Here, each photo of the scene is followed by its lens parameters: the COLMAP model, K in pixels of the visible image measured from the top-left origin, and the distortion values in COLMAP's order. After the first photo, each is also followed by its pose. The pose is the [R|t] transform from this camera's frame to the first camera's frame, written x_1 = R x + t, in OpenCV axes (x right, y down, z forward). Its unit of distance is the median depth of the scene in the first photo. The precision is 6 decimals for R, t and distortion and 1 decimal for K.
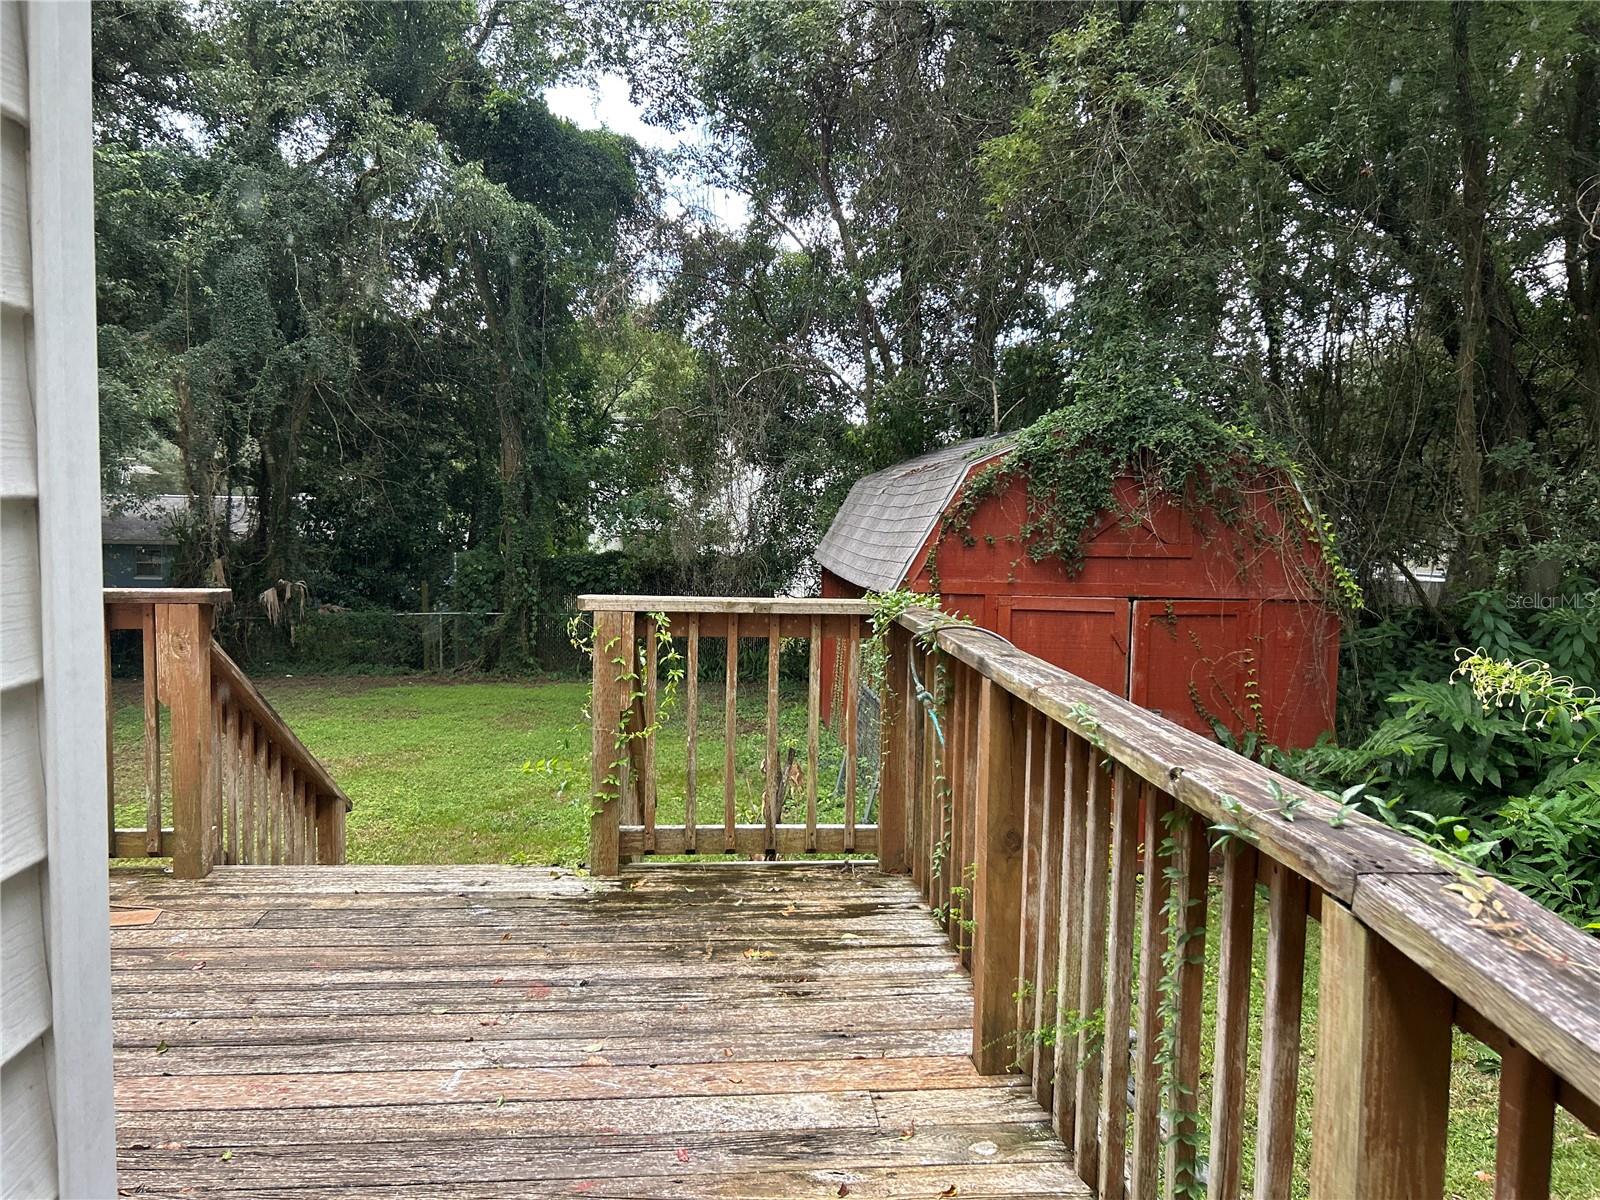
lens RADIAL K [[1221.8, 0, 800.0], [0, 1221.8, 600.0], [0, 0, 1]] dist [0.000127, -0.001060]
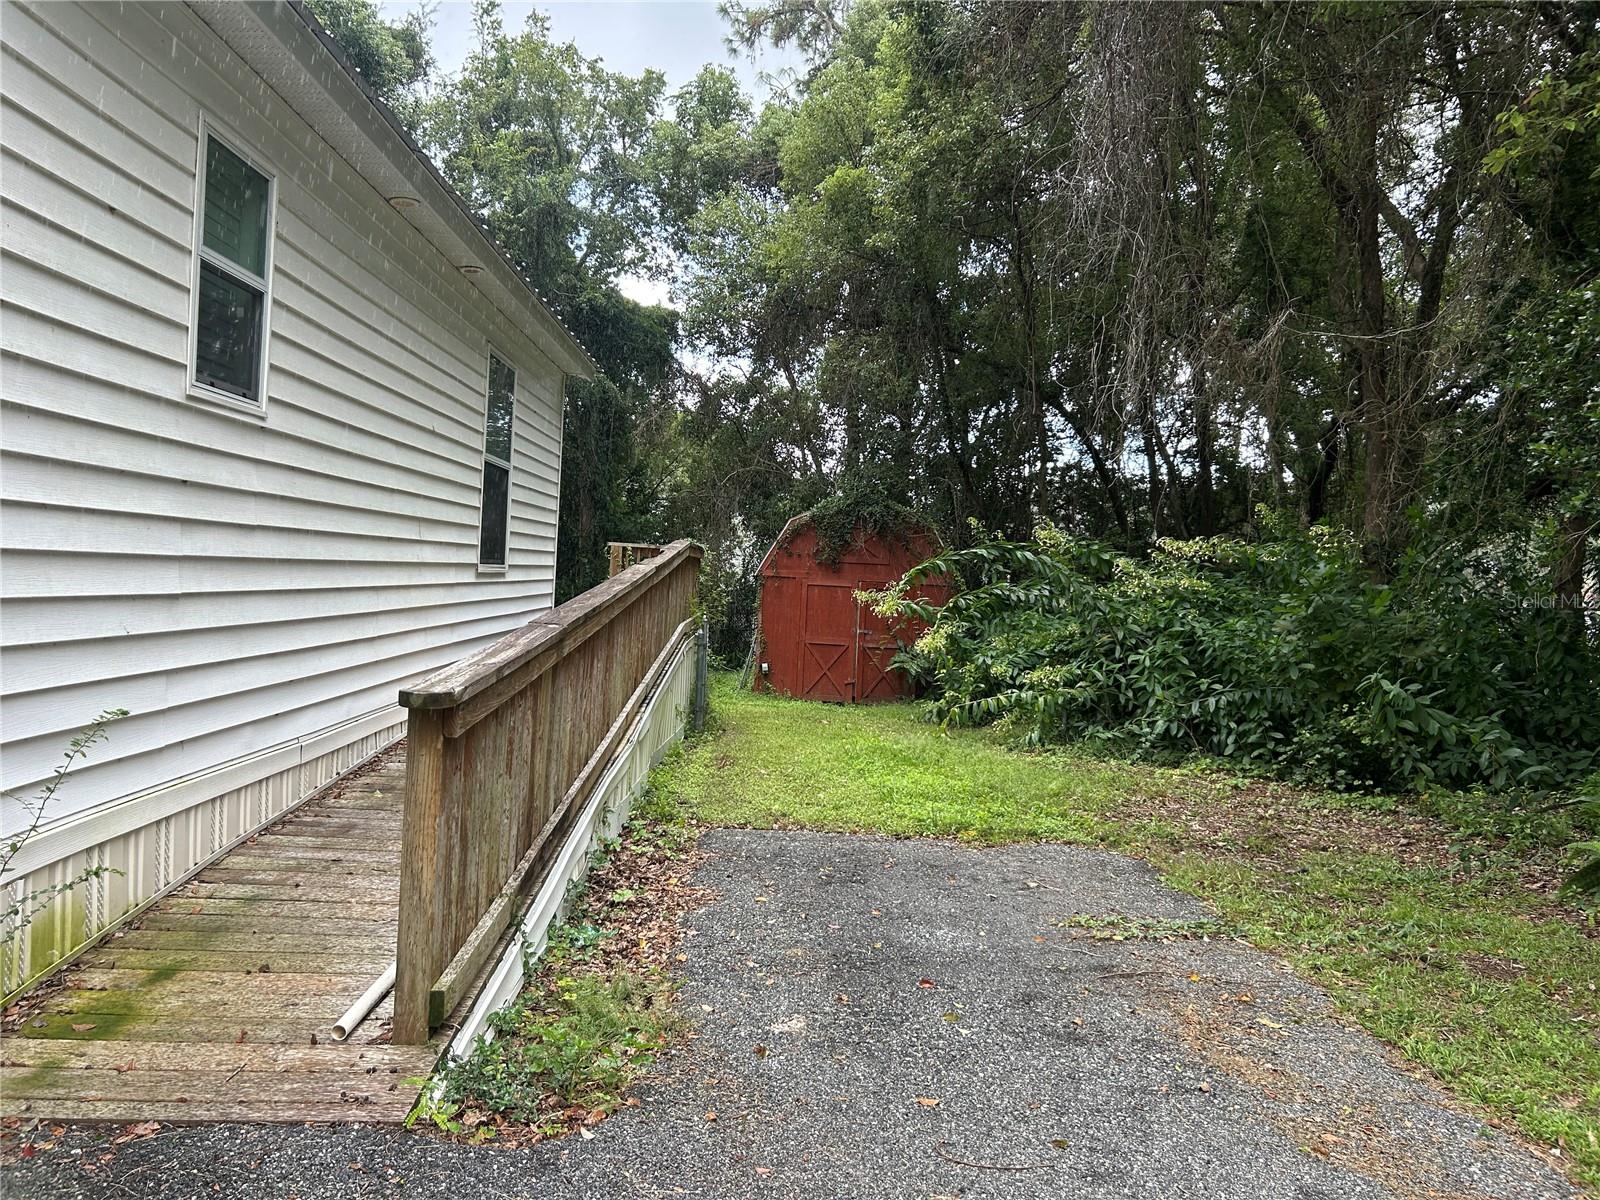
lens RADIAL K [[1221.8, 0, 800.0], [0, 1221.8, 600.0], [0, 0, 1]] dist [0.000127, -0.001060]
pose [[0.998067, 0.032724, -0.052839, 0.109219], [-0.036241, 0.997091, -0.067048, 0.072474], [0.050491, 0.068833, 0.996350, -0.479589]]
